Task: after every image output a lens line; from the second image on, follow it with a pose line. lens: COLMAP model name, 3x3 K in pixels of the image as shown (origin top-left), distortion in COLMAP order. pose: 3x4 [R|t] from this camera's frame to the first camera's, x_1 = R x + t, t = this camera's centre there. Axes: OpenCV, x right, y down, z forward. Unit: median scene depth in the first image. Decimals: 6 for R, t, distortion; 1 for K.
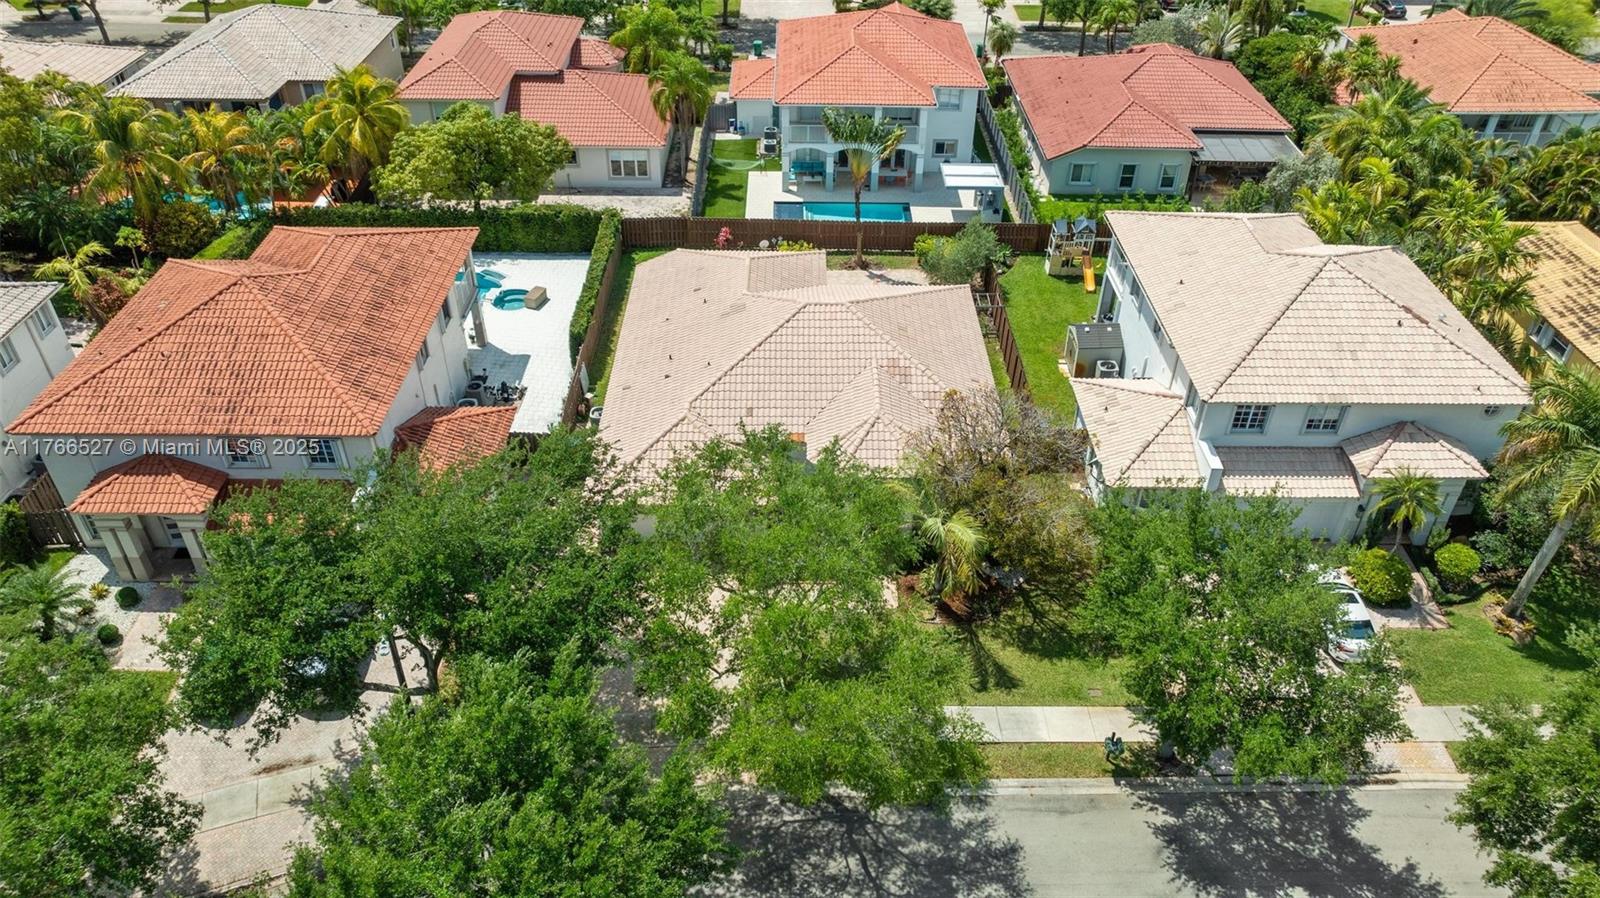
lens RADIAL K [[1124.0, 0, 829.1], [0, 1124.0, 449.6], [0, 0, 1]] dist [-0.026551, 0.016453]
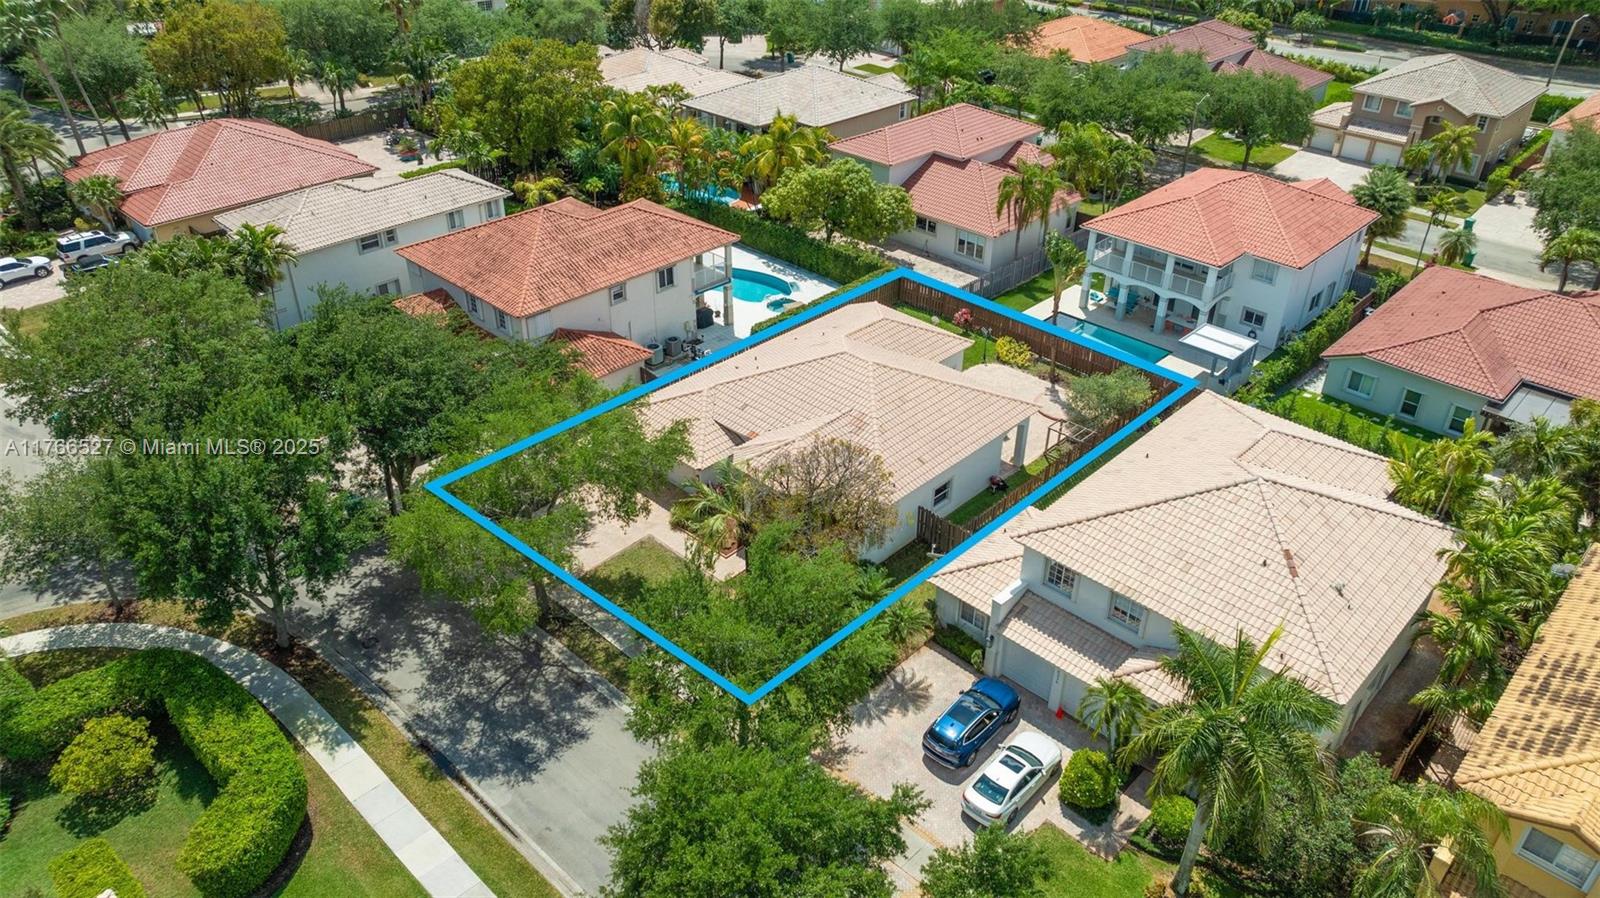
lens RADIAL K [[1124.0, 0, 790.8], [0, 1124.0, 442.7], [0, 0, 1]] dist [-0.026551, 0.016453]
pose [[0.709296, 0.366663, -0.602045, 0.481706], [-0.423732, 0.904320, 0.051539, -0.054751], [0.563339, 0.218549, 0.796797, 0.021728]]
